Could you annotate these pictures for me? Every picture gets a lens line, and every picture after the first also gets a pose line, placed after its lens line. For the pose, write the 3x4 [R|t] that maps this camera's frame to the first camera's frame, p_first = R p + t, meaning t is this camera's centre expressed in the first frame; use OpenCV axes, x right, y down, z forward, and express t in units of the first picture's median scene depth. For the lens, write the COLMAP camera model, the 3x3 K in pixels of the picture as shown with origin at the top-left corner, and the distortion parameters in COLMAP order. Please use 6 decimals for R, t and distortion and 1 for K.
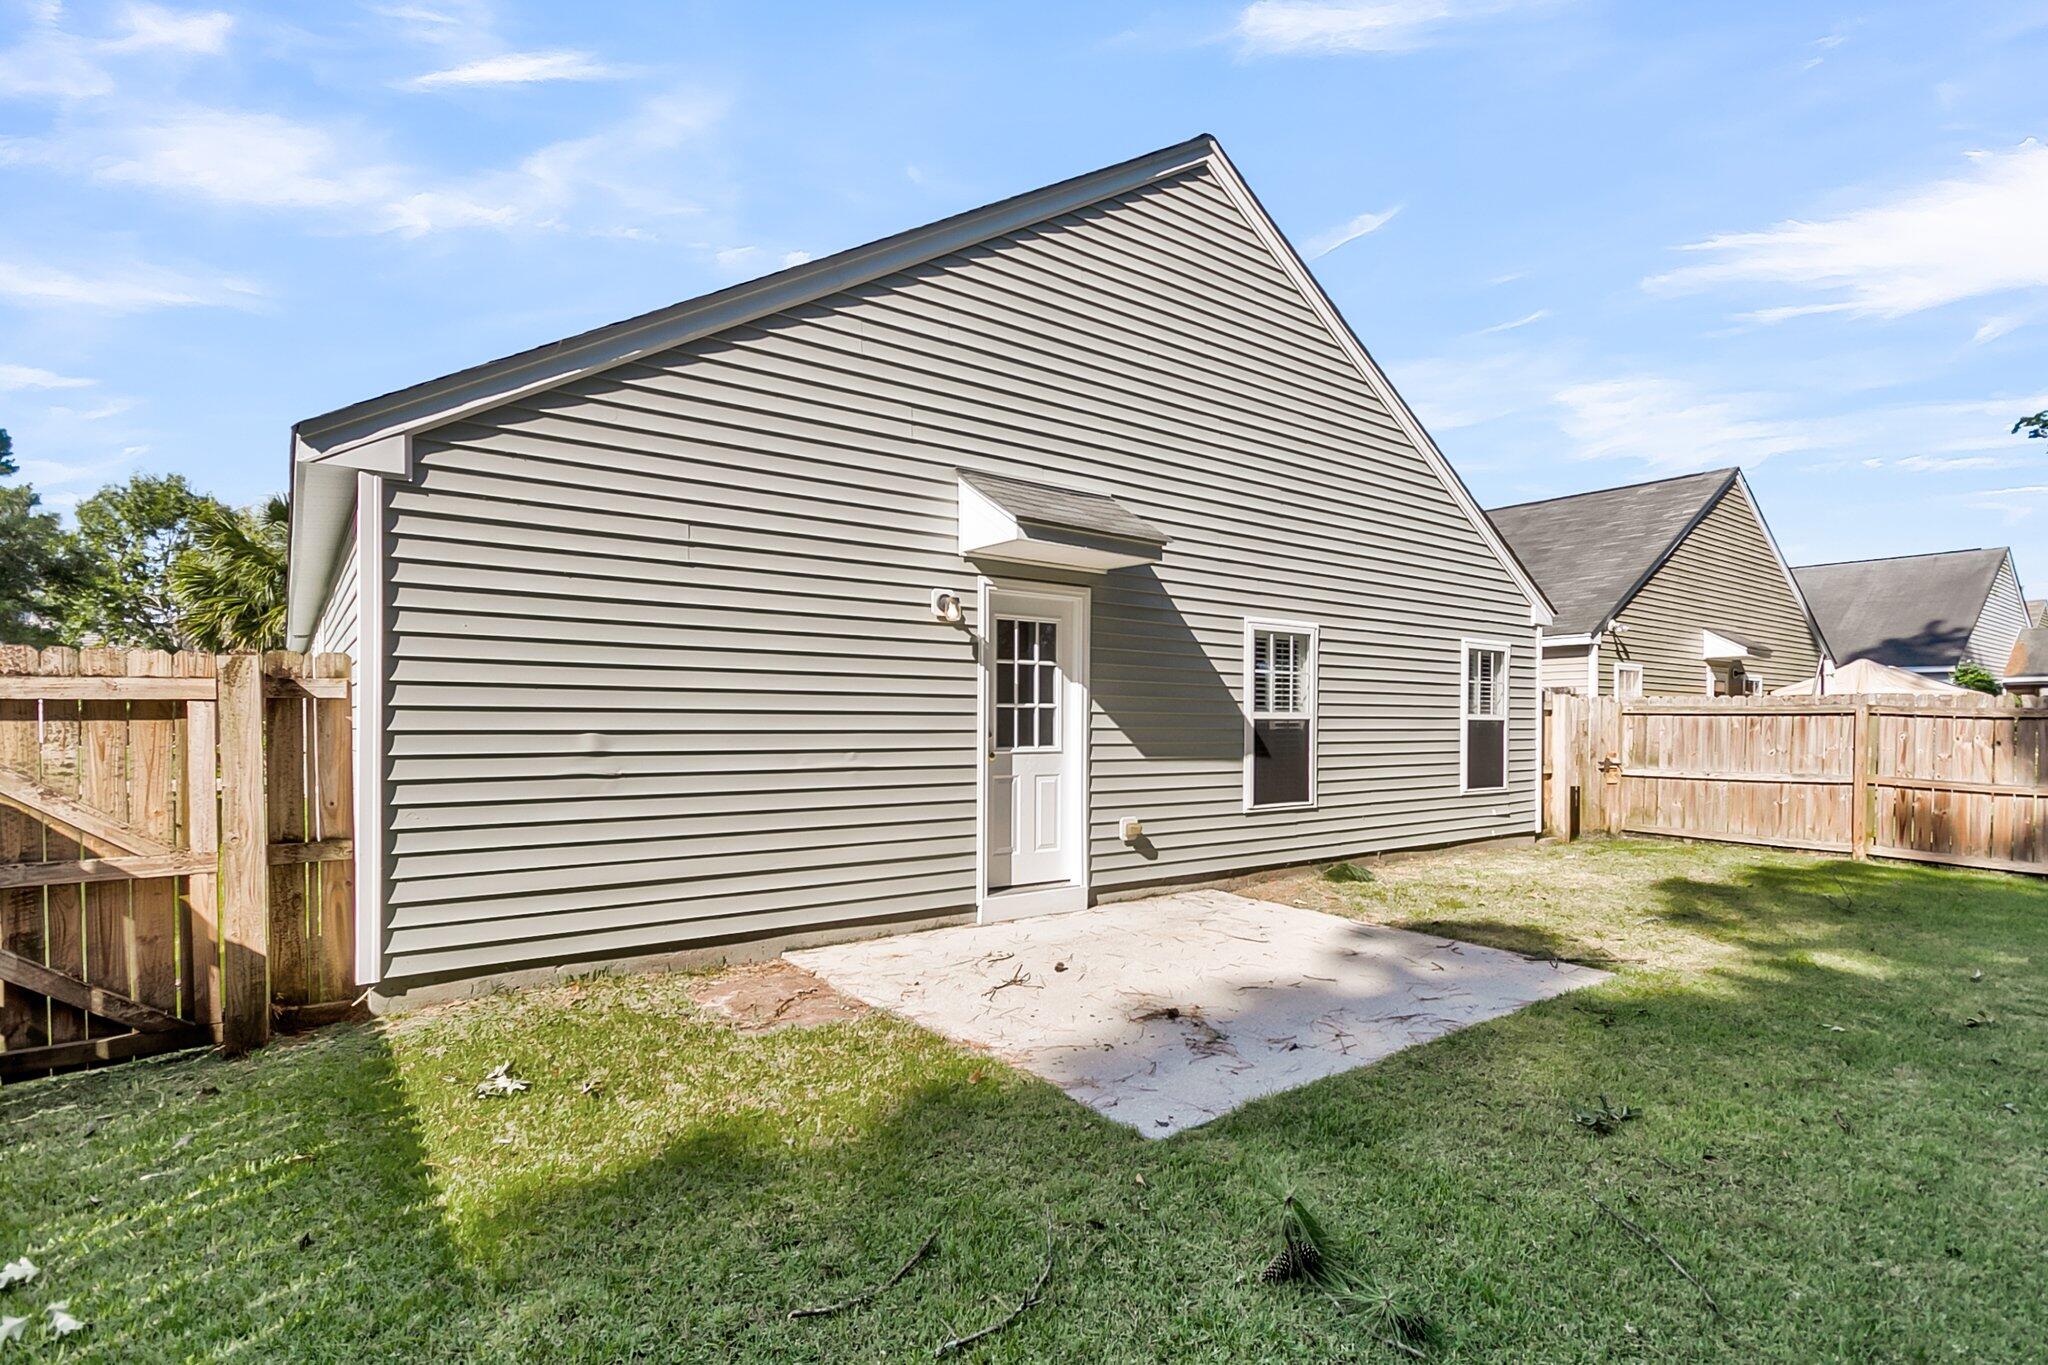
lens RADIAL K [[952.4, 0, 1023.7], [0, 952.4, 737.7], [0, 0, 1]] dist [-0.001160, -0.000234]
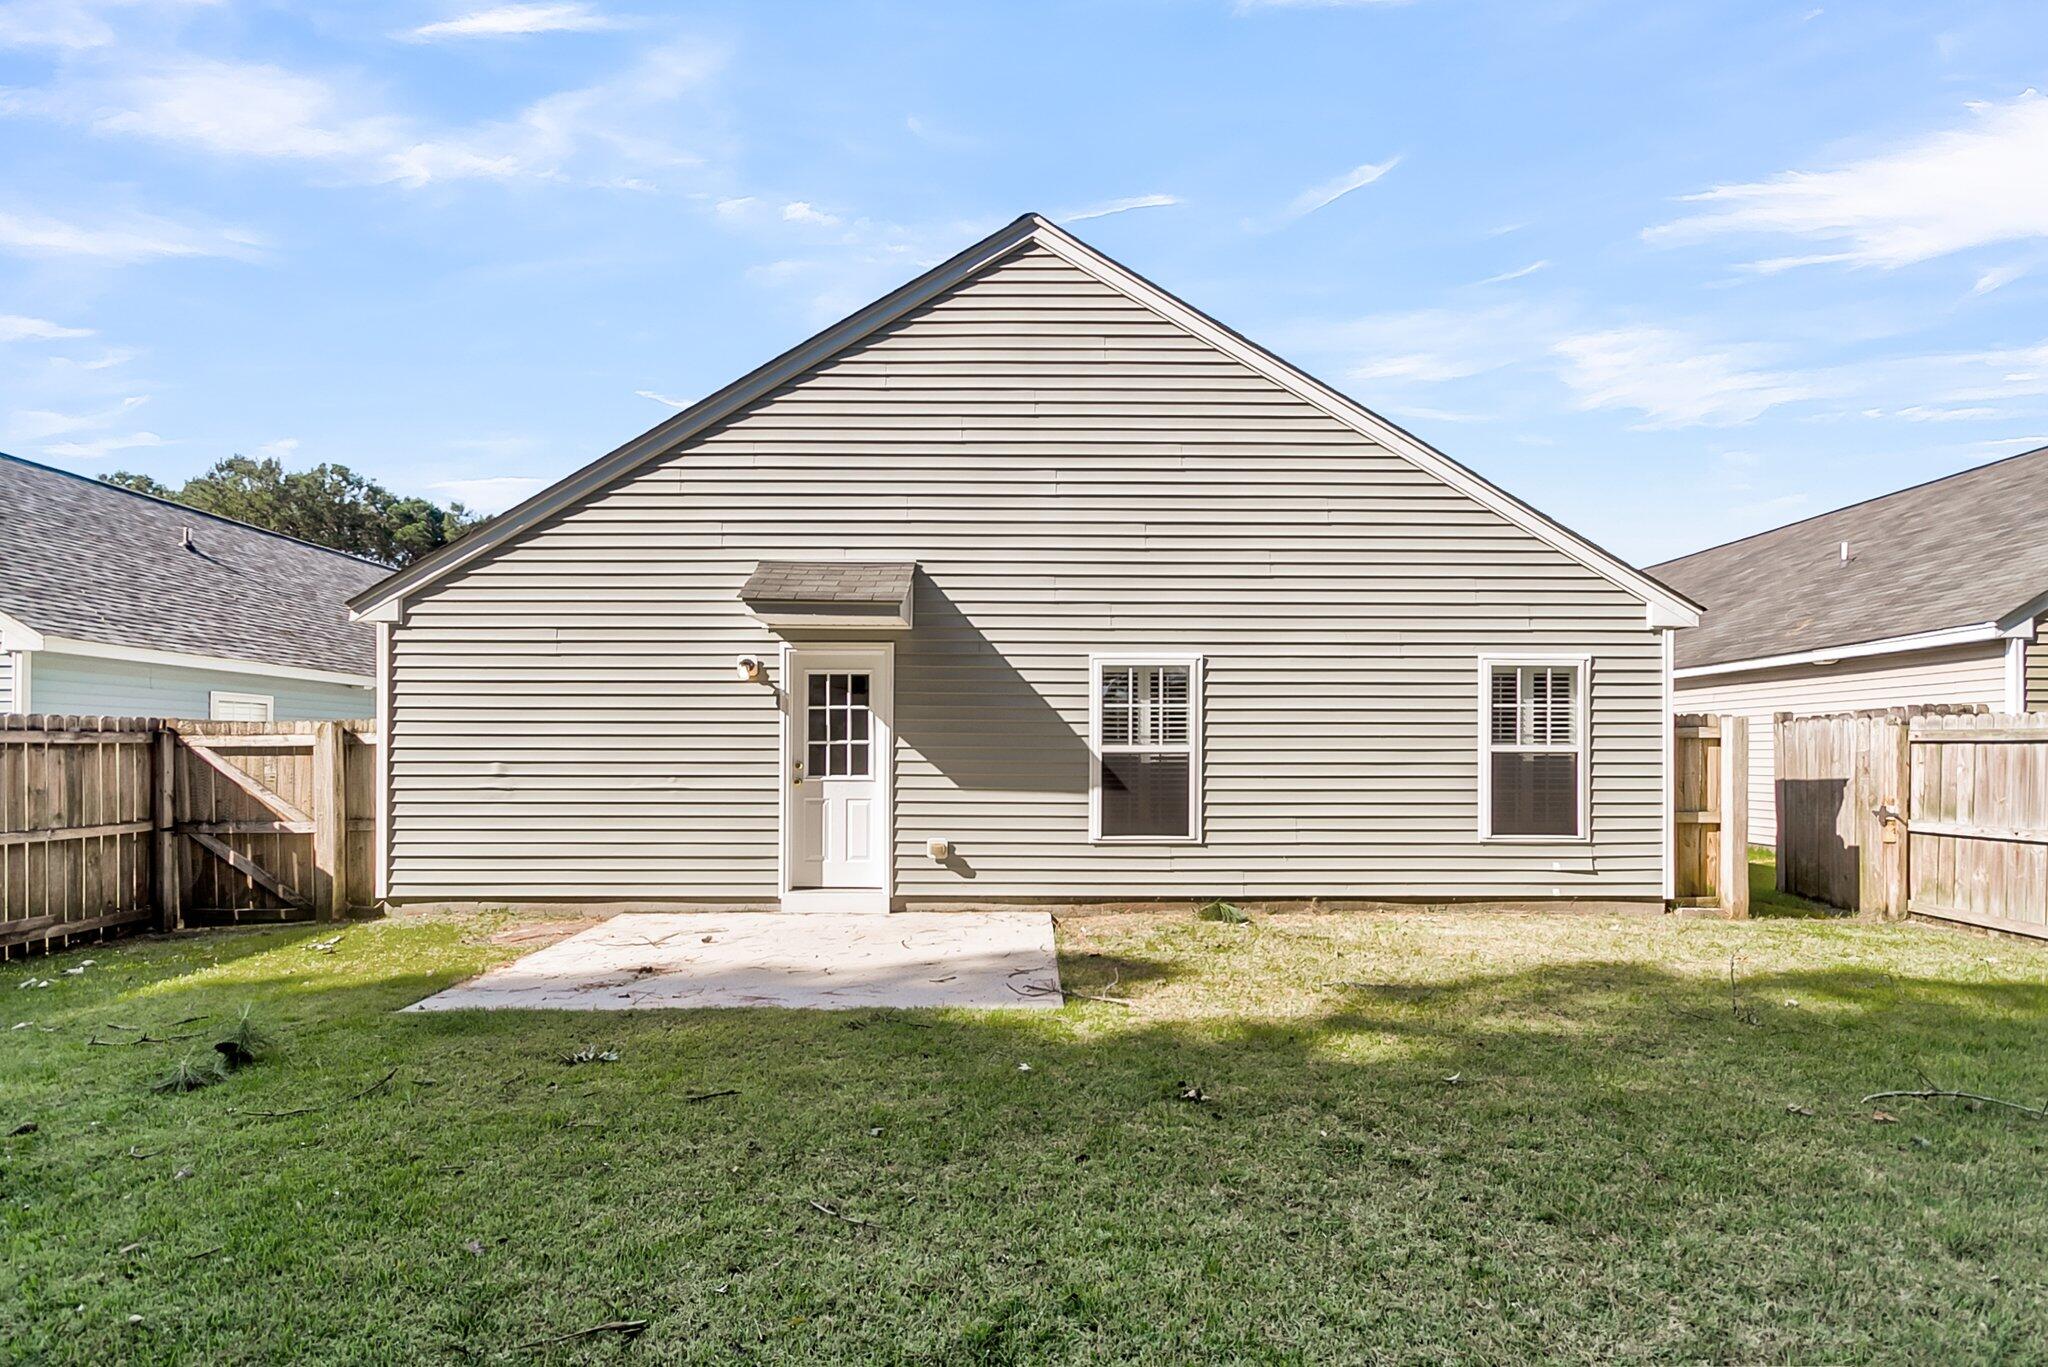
lens RADIAL K [[961.6, 0, 1020.3], [0, 961.6, 760.0], [0, 0, 1]] dist [-0.000532, -0.000202]
pose [[0.820808, 0.001648, -0.571202, 0.905583], [-0.007572, 0.999939, -0.007995, -0.002662], [0.571155, 0.010887, 0.820770, 0.113808]]
